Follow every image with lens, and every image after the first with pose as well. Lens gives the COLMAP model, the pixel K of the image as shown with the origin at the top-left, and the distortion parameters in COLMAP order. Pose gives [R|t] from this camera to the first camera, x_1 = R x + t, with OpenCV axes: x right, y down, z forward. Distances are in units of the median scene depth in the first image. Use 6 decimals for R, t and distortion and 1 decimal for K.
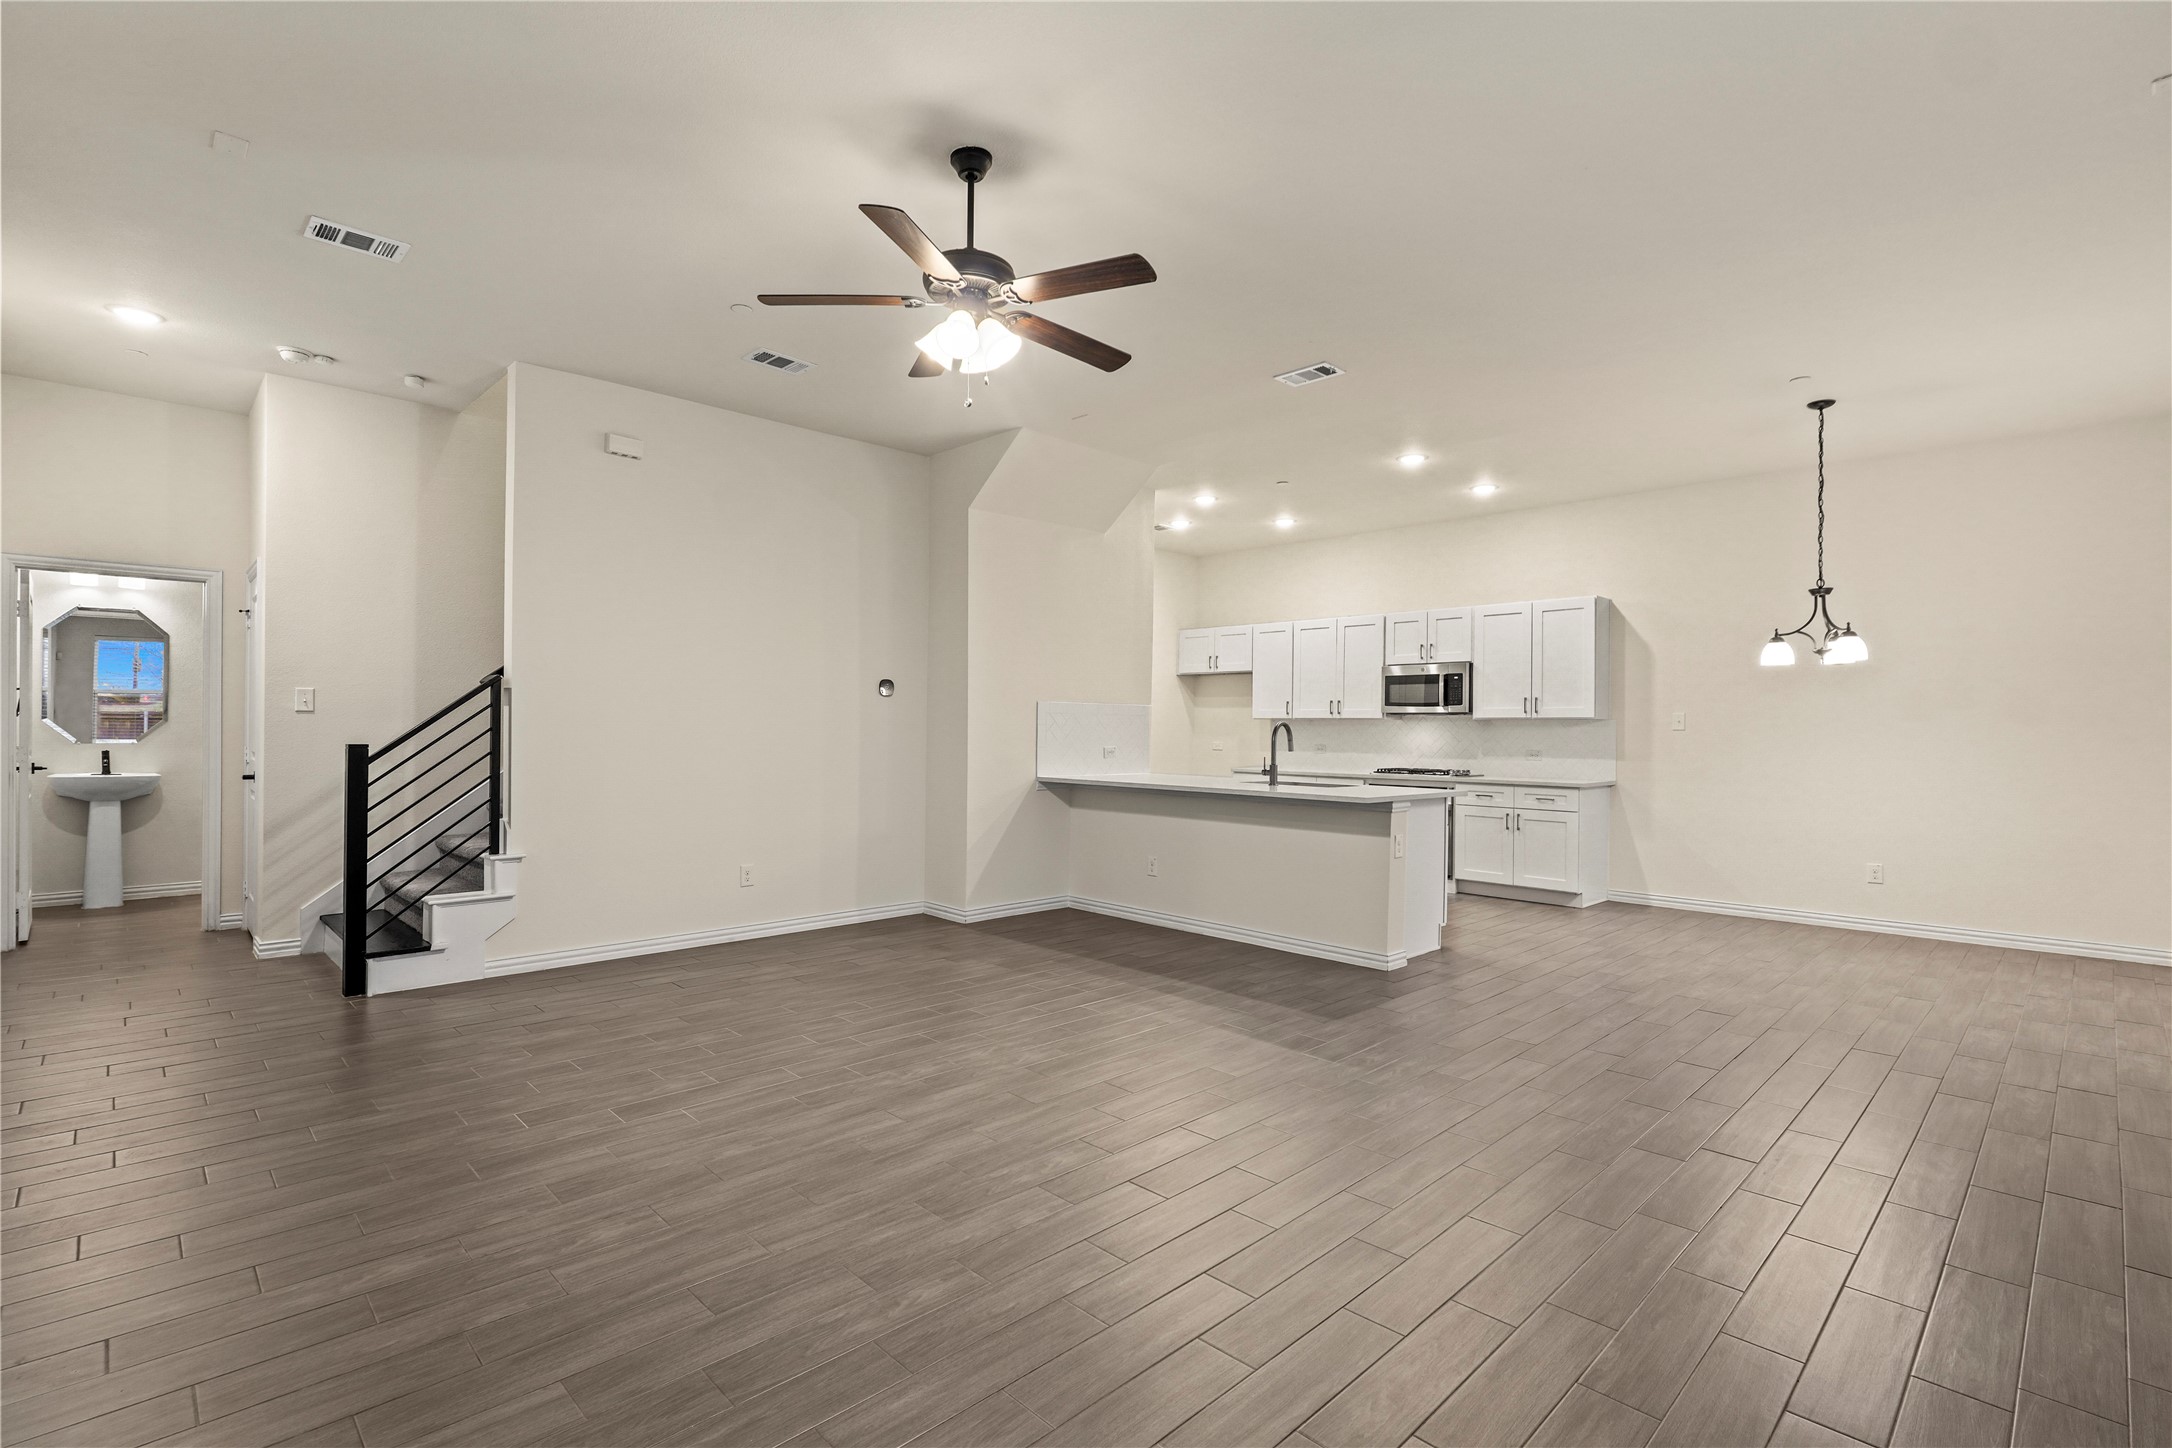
lens RADIAL K [[1002.2, 0, 1082.5], [0, 1002.2, 732.7], [0, 0, 1]] dist [-0.001378, 0.000047]
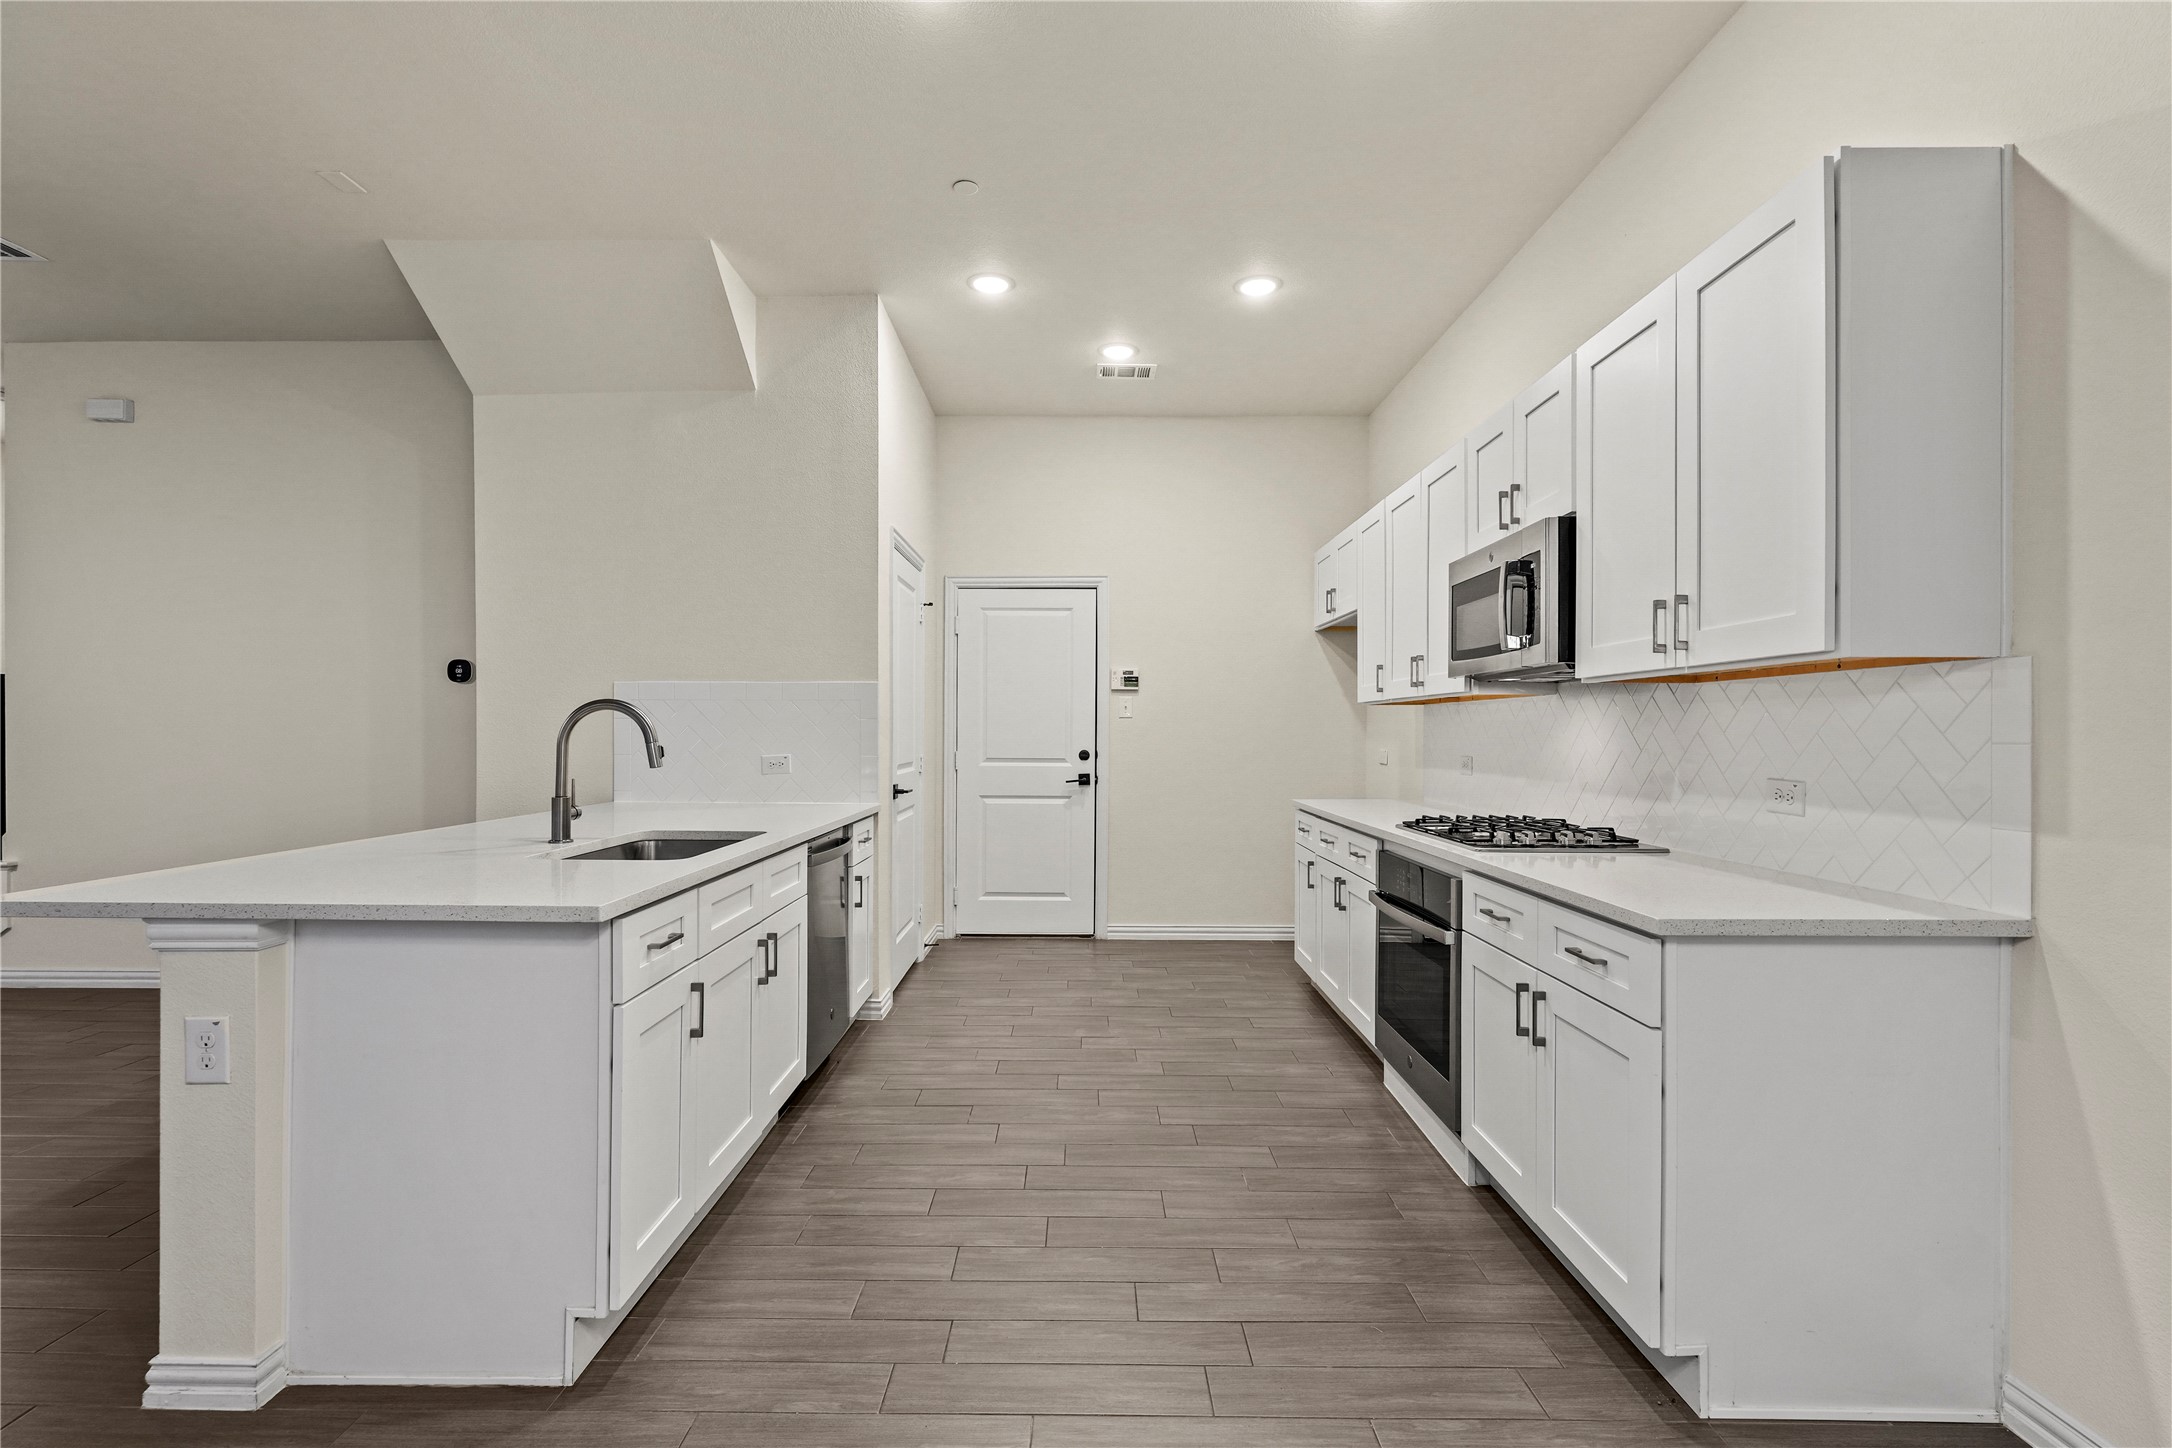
lens RADIAL K [[1002.2, 0, 1082.5], [0, 1002.2, 732.7], [0, 0, 1]] dist [-0.001378, 0.000047]
pose [[0.706761, -0.008461, -0.707402, 0.544467], [0.003272, 0.999957, -0.008691, 0.006193], [0.707445, 0.003828, 0.706758, 0.685394]]
